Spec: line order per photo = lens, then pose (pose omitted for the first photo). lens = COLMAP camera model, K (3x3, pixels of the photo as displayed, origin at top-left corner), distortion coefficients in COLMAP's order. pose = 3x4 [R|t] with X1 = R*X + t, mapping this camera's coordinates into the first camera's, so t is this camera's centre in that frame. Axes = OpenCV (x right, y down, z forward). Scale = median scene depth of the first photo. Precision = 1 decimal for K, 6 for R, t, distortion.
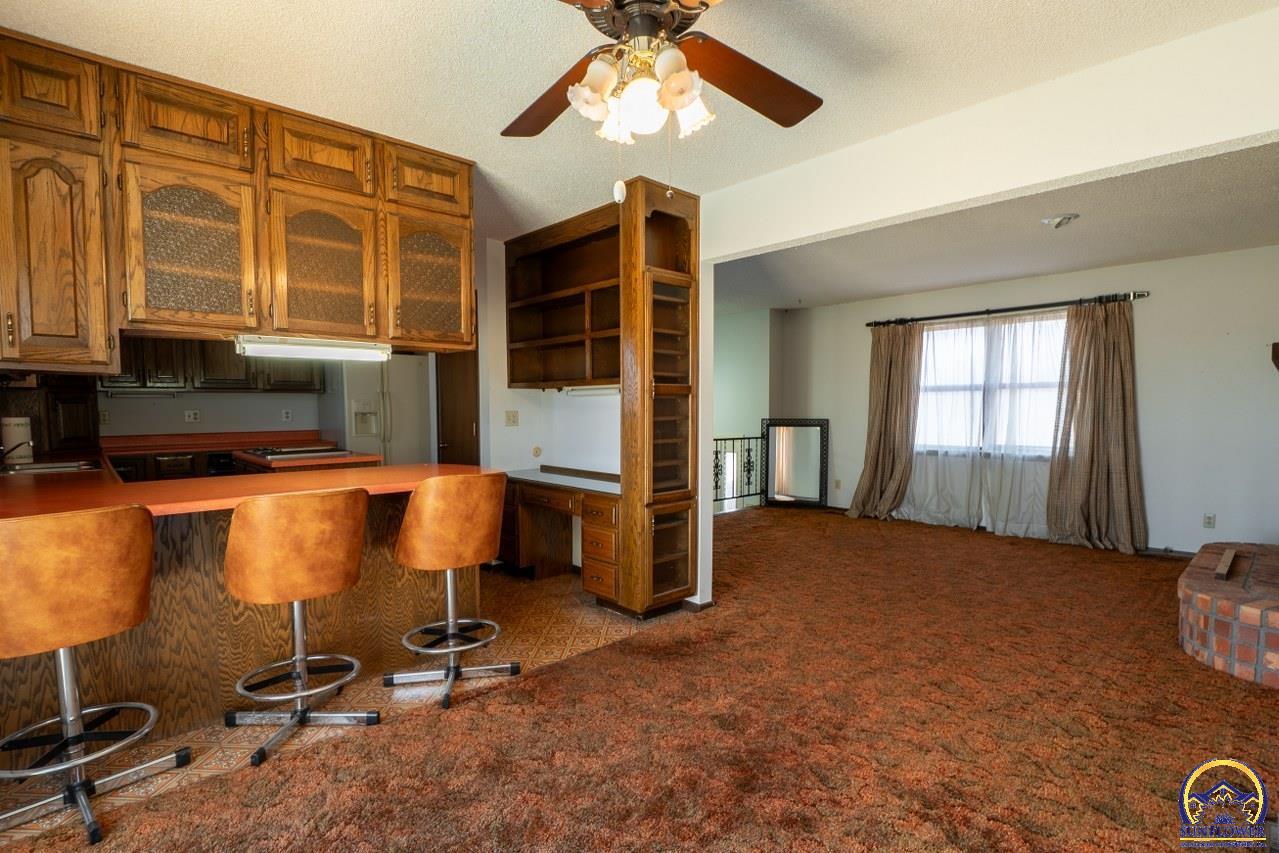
lens RADIAL K [[607.5, 0, 644.5], [0, 607.5, 428.4], [0, 0, 1]] dist [-0.014412, 0.000324]
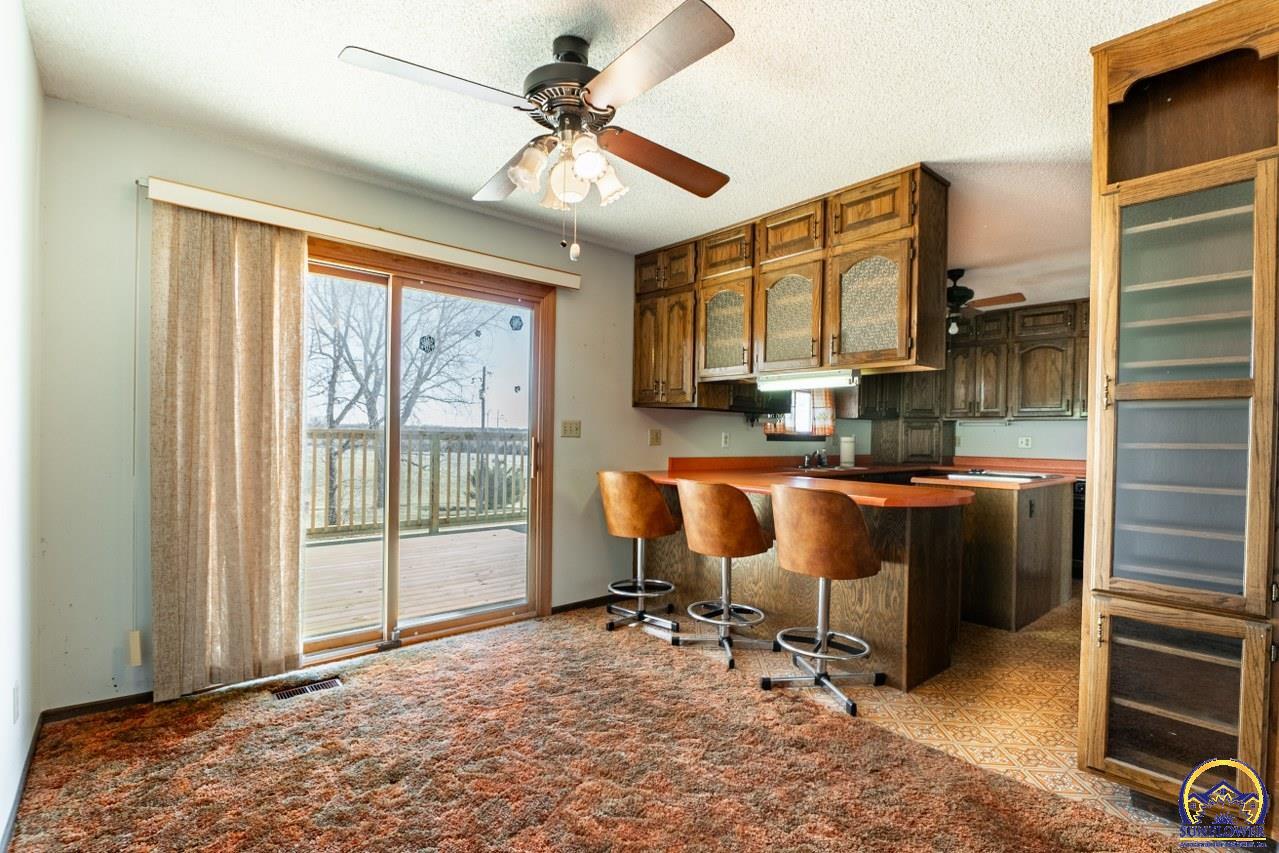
lens RADIAL K [[607.5, 0, 644.5], [0, 607.5, 428.4], [0, 0, 1]] dist [-0.014412, 0.000324]
pose [[-0.042413, -0.008133, -0.999067, 0.941981], [-0.053927, 0.998528, -0.005839, -0.007468], [0.997644, 0.053629, -0.042789, 0.914041]]
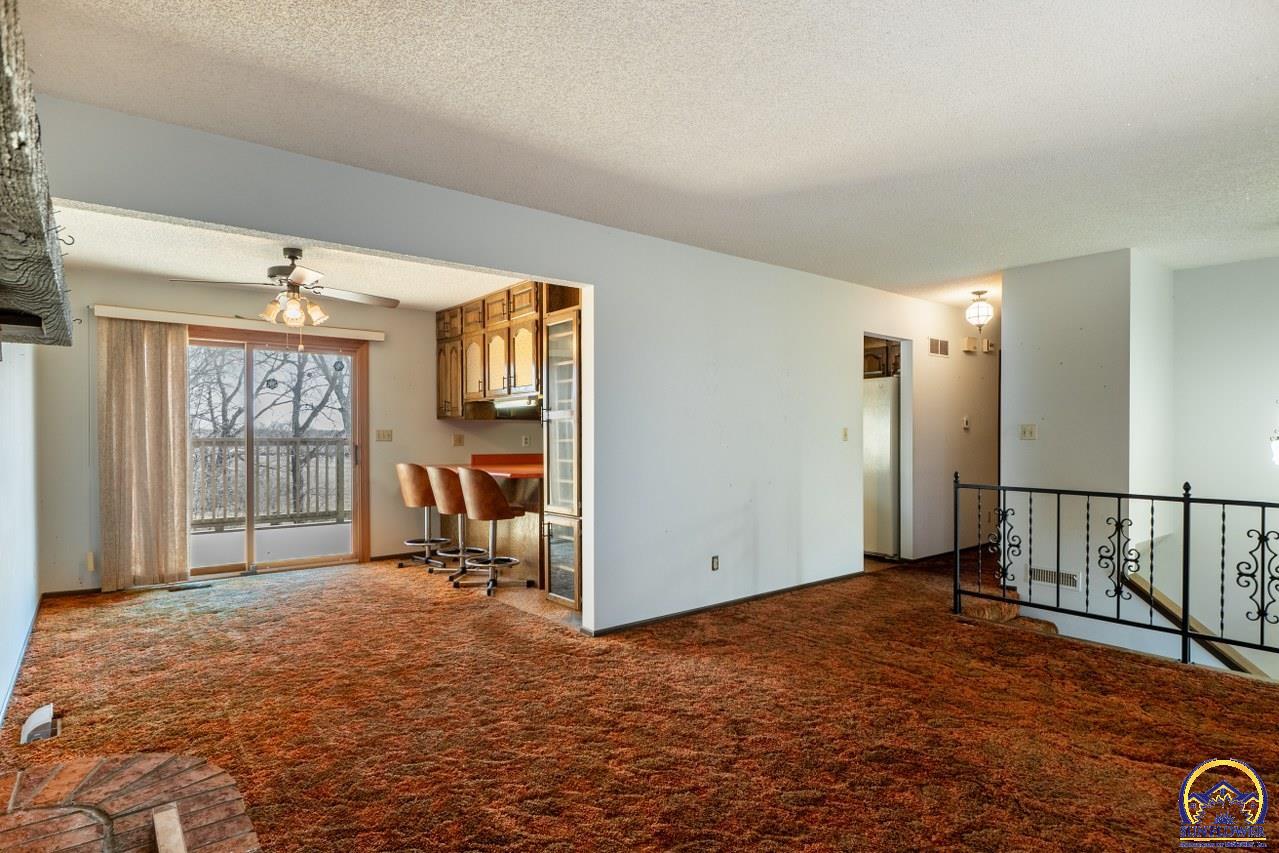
lens RADIAL K [[687.2, 0, 639.5], [0, 687.2, 426.5], [0, 0, 1]] dist [-0.002140, -0.000124]
pose [[-0.079038, -0.010138, -0.996820, 2.074469], [-0.035676, 0.999336, -0.007335, -0.063534], [0.996233, 0.034983, -0.079347, 1.995485]]
